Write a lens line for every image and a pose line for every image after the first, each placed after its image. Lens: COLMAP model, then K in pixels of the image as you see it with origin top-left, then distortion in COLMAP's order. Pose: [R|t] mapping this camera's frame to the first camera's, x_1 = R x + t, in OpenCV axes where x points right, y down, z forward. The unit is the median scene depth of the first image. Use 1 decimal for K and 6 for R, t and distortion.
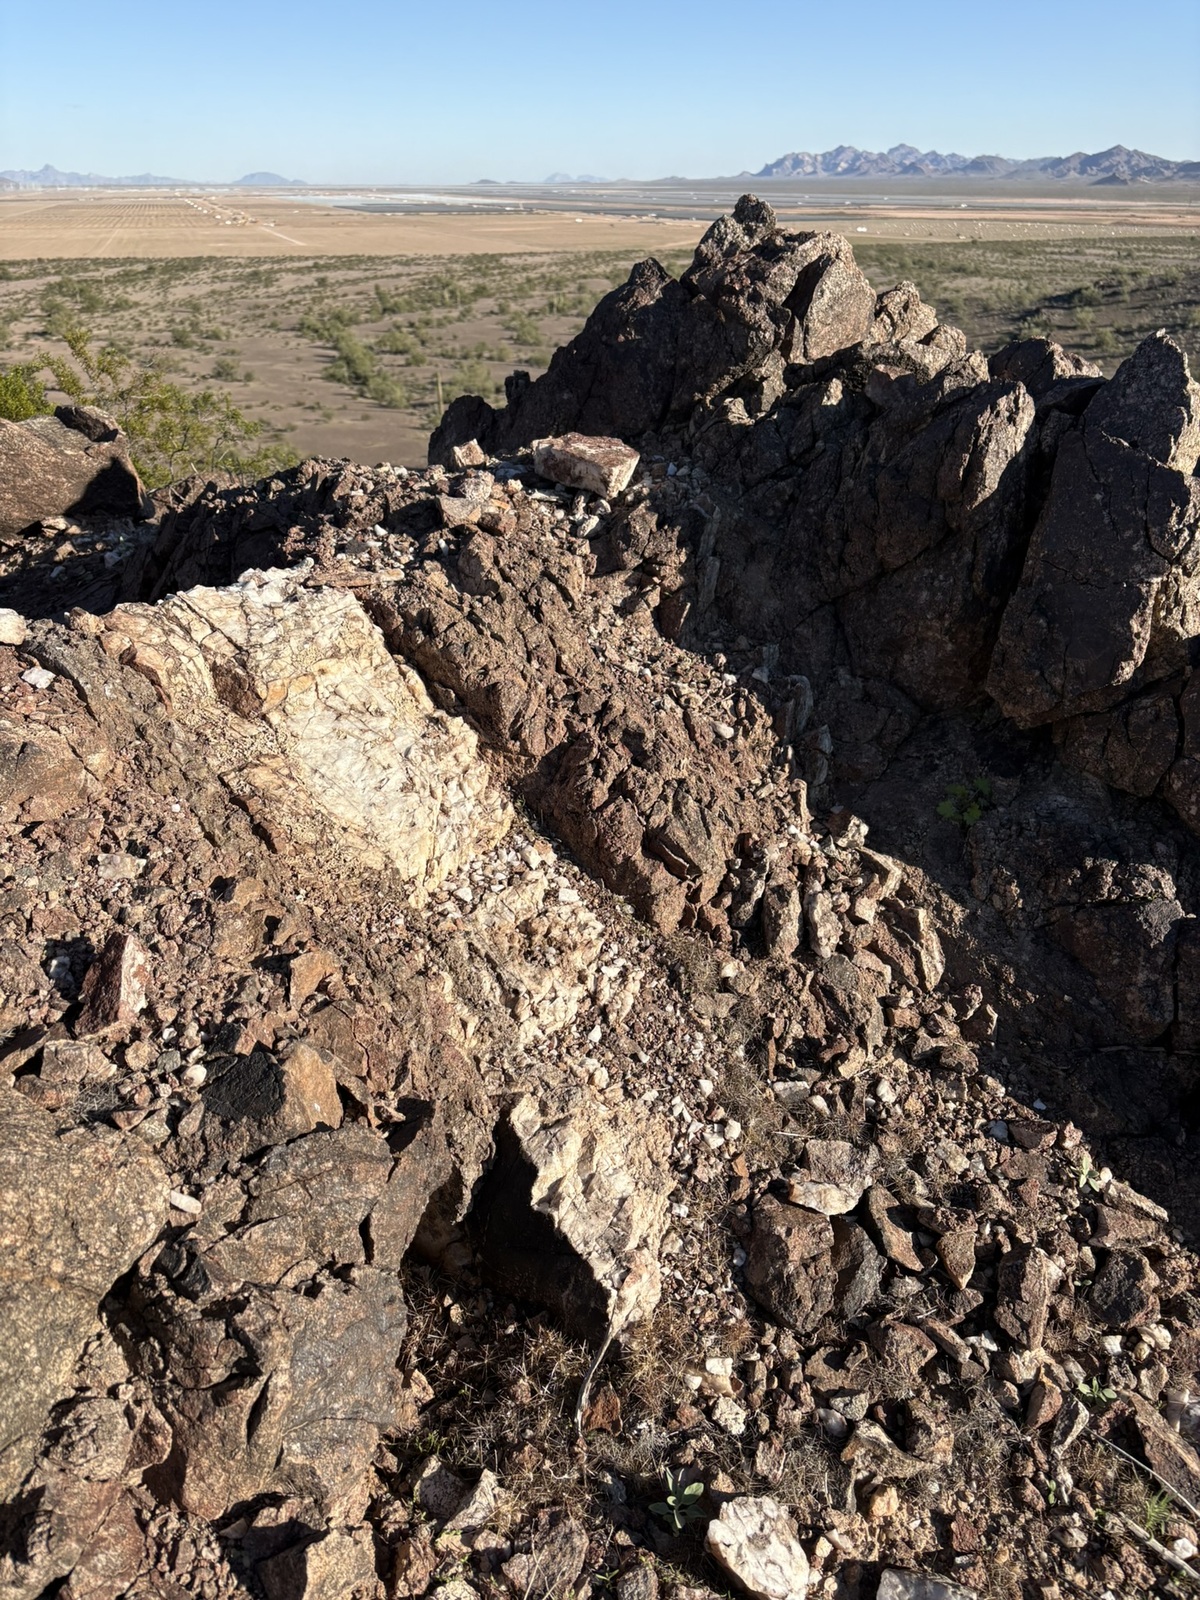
lens RADIAL K [[1255.9, 0, 598.2], [0, 1255.9, 813.3], [0, 0, 1]] dist [0.073774, -0.074965]
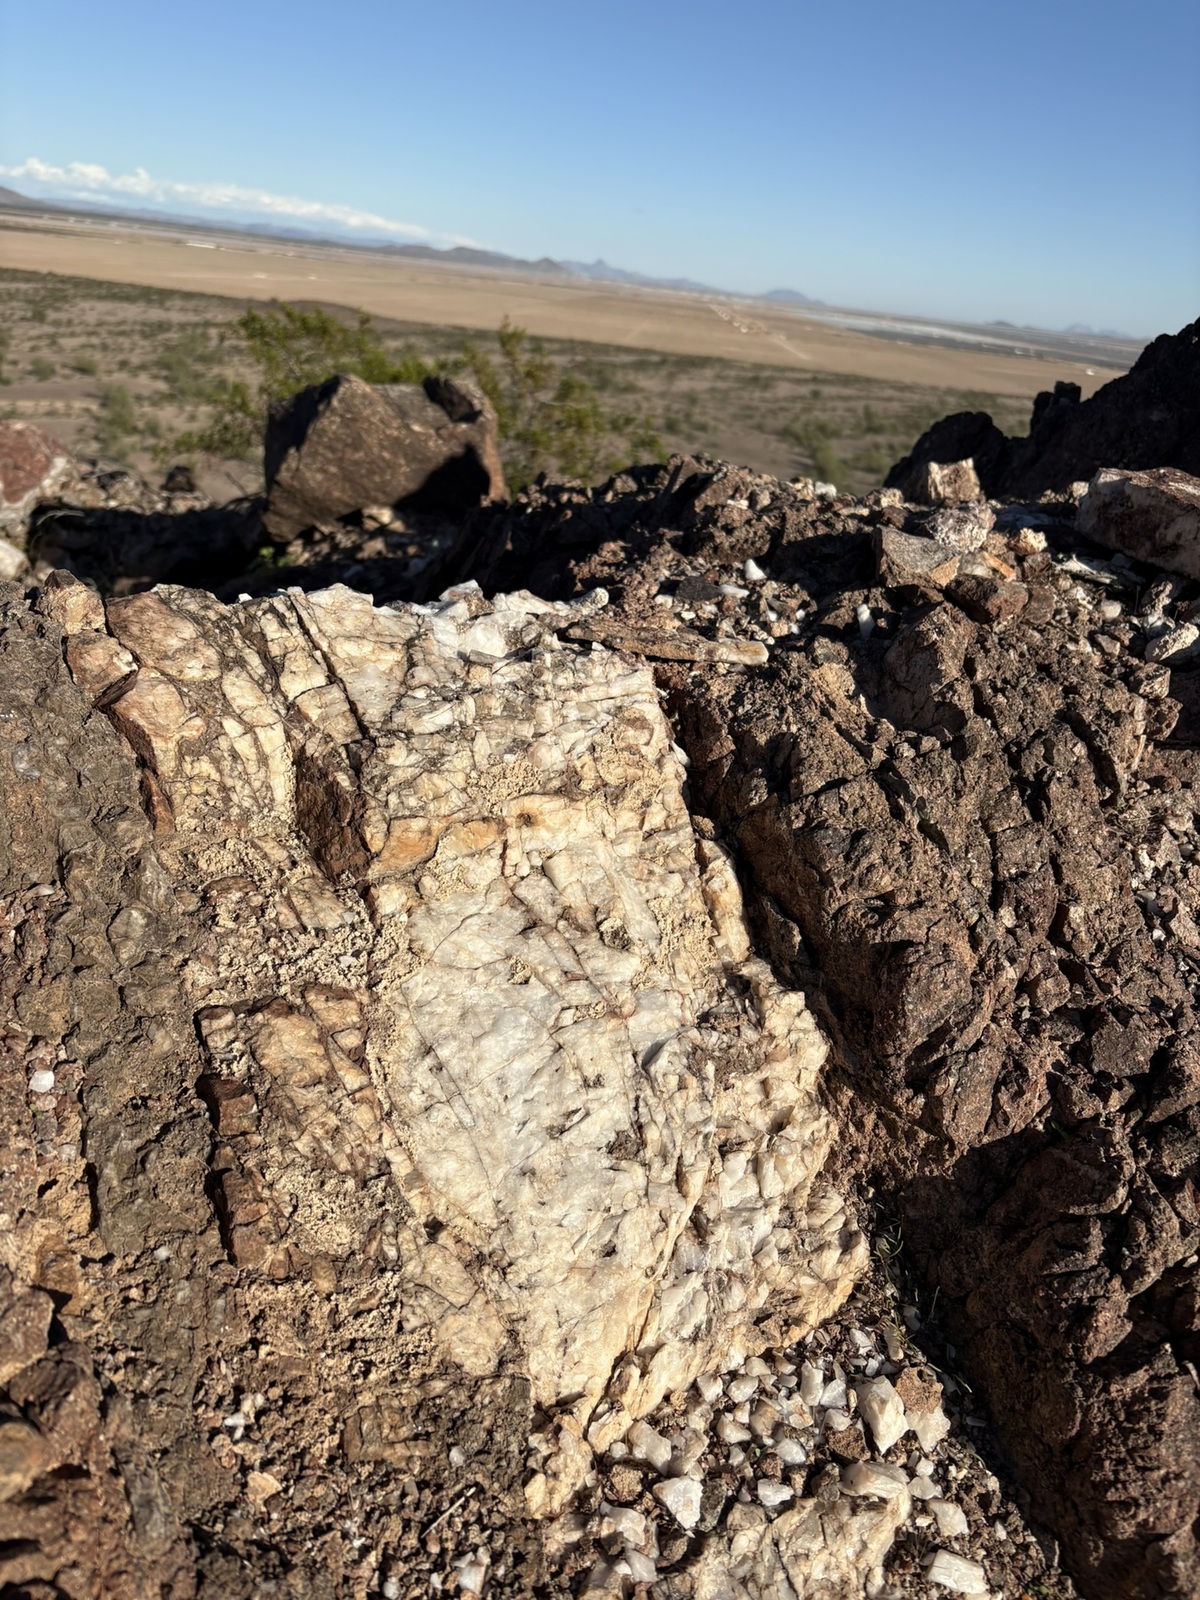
lens RADIAL K [[1255.9, 0, 596.3], [0, 1255.9, 813.8], [0, 0, 1]] dist [0.073774, -0.074965]
pose [[0.925550, 0.244625, -0.288990, -0.062353], [-0.266781, 0.962956, -0.039295, -0.096711], [0.268672, 0.113467, 0.956525, 0.540214]]
